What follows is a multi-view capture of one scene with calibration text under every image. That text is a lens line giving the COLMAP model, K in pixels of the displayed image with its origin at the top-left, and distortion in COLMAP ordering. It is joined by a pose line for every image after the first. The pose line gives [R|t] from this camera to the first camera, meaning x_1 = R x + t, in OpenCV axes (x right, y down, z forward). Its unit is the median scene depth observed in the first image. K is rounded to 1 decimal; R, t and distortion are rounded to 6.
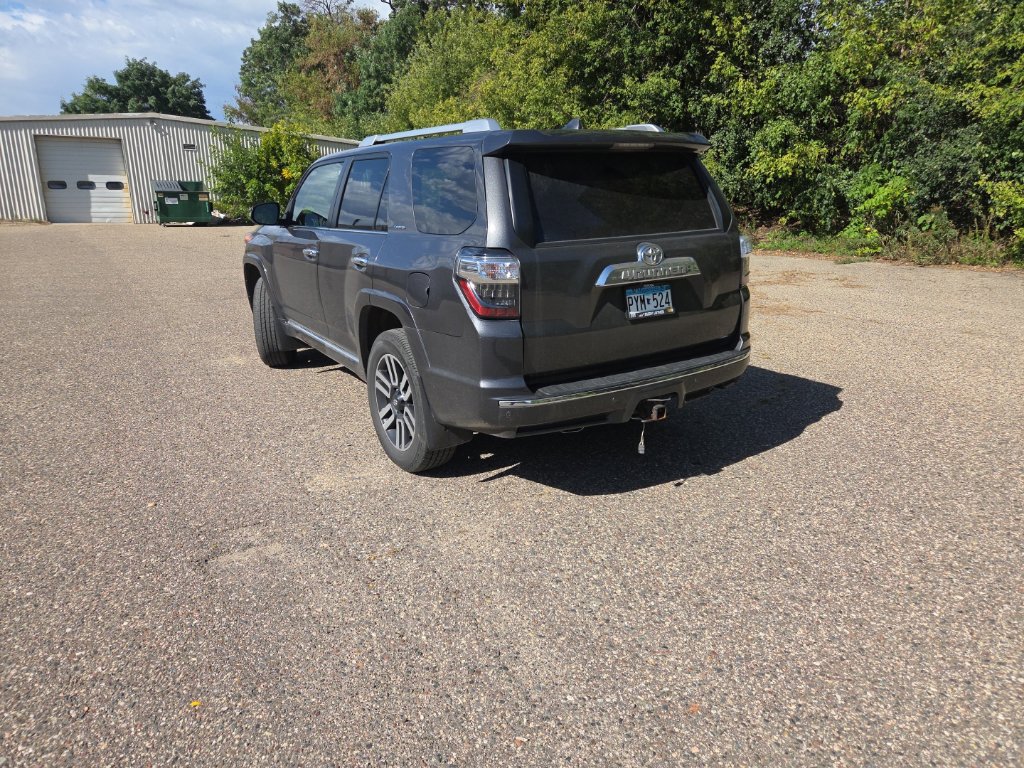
lens RADIAL K [[681.2, 0, 510.6], [0, 681.2, 376.9], [0, 0, 1]] dist [0.068599, -0.051866]
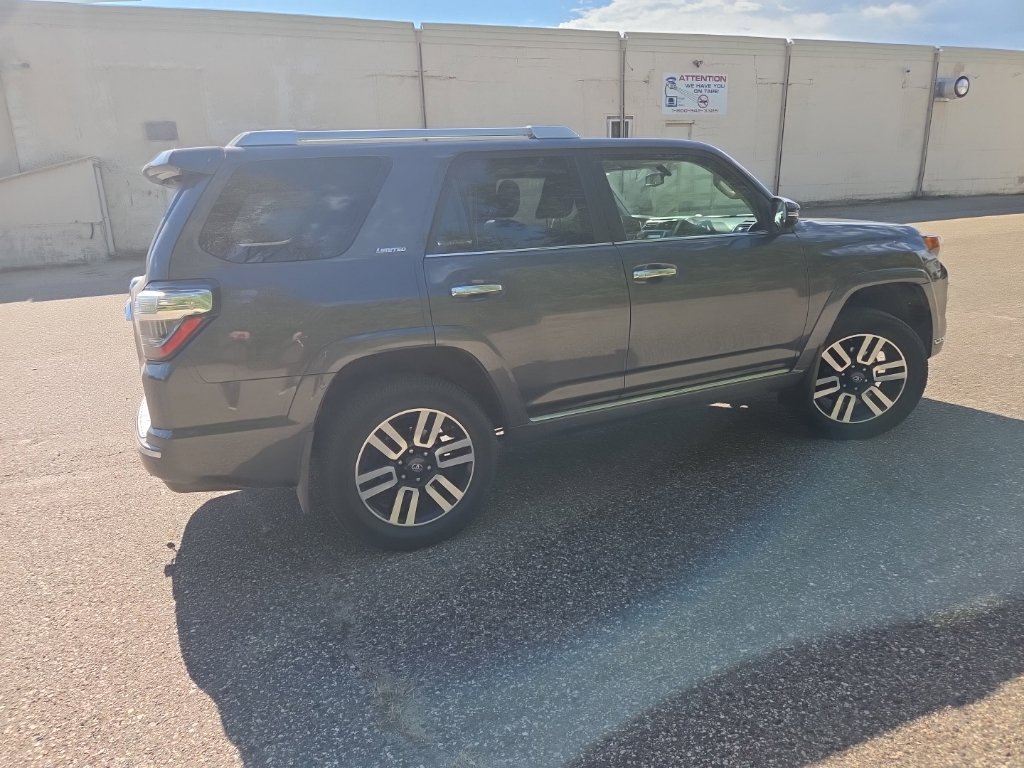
lens RADIAL K [[681.2, 0, 502.1], [0, 681.2, 388.2], [0, 0, 1]] dist [0.068599, -0.051866]
pose [[-0.161767, 0.272692, -0.948404, 0.956242], [-0.201303, 0.931736, 0.302235, -0.391110], [0.966079, 0.239808, -0.095830, 1.413319]]
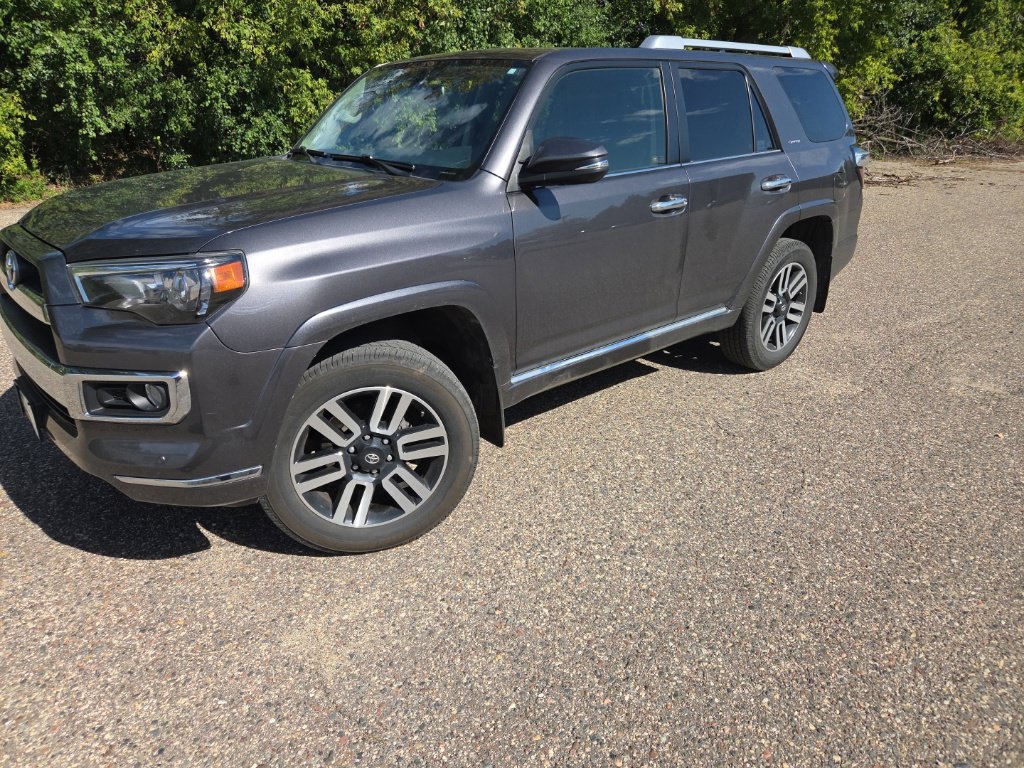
lens RADIAL K [[683.2, 0, 502.5], [0, 683.2, 367.5], [0, 0, 1]] dist [0.045463, -0.026934]
pose [[-0.151948, -0.339894, 0.928108, -1.166170], [0.270906, 0.888729, 0.369825, -0.410337], [-0.950538, 0.307624, -0.042961, 1.520647]]
